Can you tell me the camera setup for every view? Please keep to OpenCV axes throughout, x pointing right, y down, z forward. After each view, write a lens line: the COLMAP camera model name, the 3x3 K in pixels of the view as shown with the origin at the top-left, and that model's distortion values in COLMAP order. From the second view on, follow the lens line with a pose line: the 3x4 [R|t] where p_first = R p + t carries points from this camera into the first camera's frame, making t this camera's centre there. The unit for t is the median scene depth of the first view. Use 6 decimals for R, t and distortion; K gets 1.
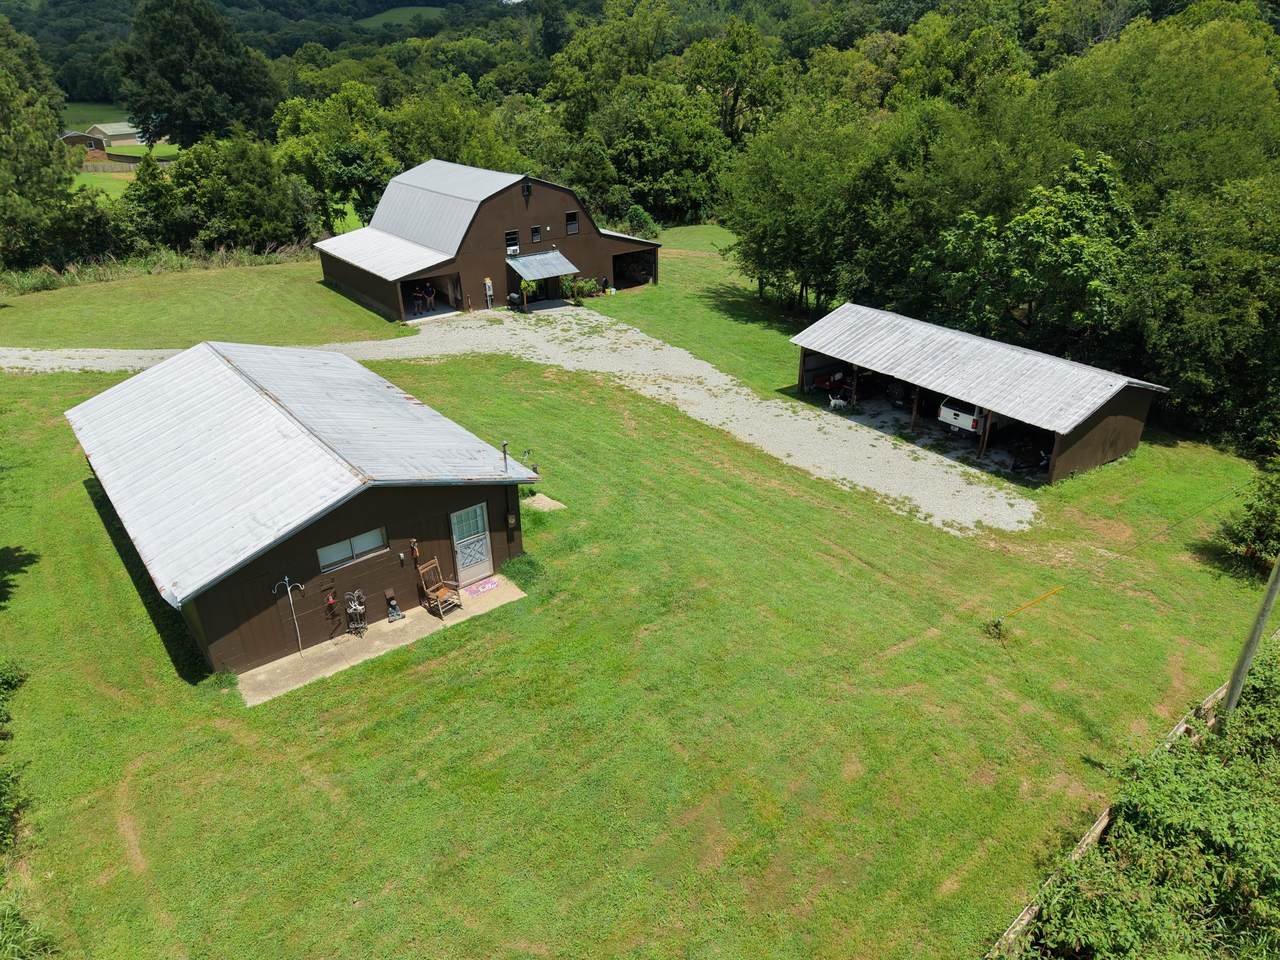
lens RADIAL K [[854.0, 0, 640.4], [0, 854.0, 485.7], [0, 0, 1]] dist [0.069951, -0.114390]
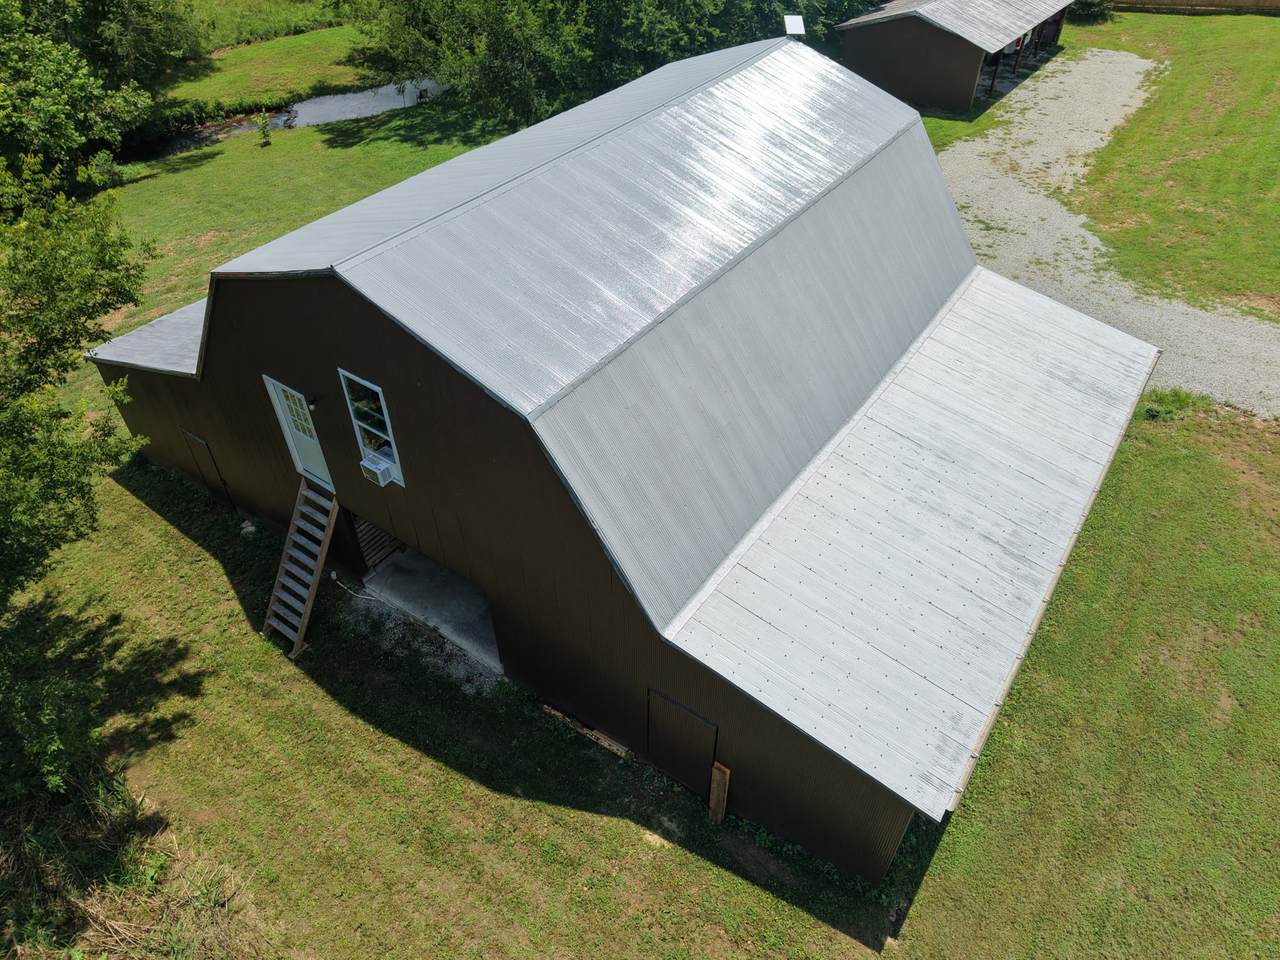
lens RADIAL K [[854.0, 0, 640.4], [0, 854.0, 485.7], [0, 0, 1]] dist [0.069951, -0.114390]
pose [[-0.293176, -0.631718, 0.717622, -0.507601], [0.434453, 0.580600, 0.688589, -0.534175], [-0.851645, 0.513650, 0.104234, 1.137459]]
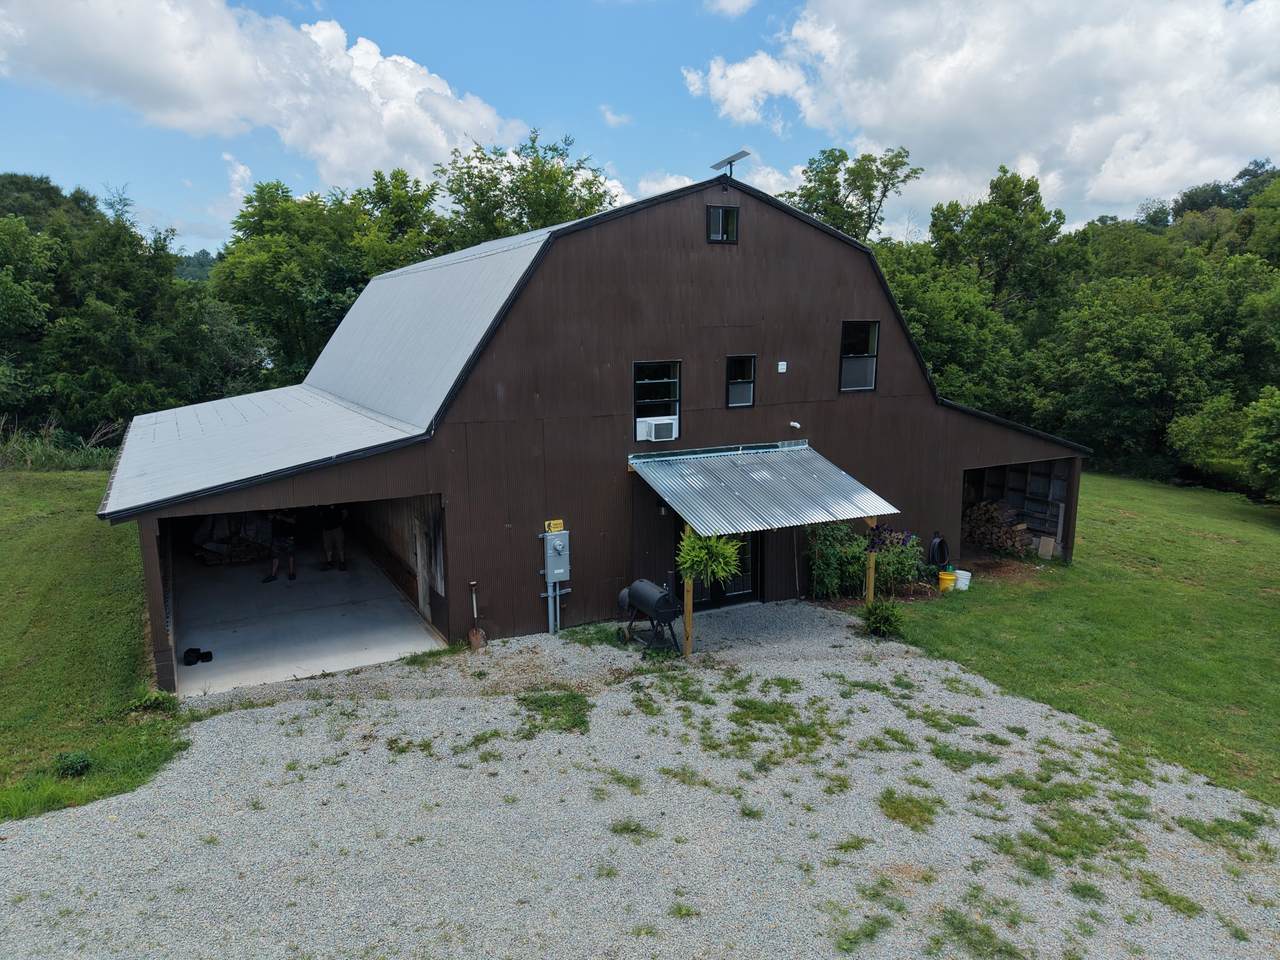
lens RADIAL K [[854.0, 0, 640.4], [0, 854.0, 485.7], [0, 0, 1]] dist [0.069951, -0.114390]
pose [[0.986501, 0.037946, -0.159297, -0.113586], [-0.081391, 0.957734, -0.275901, -0.186937], [0.142095, 0.285142, 0.947894, 0.773629]]
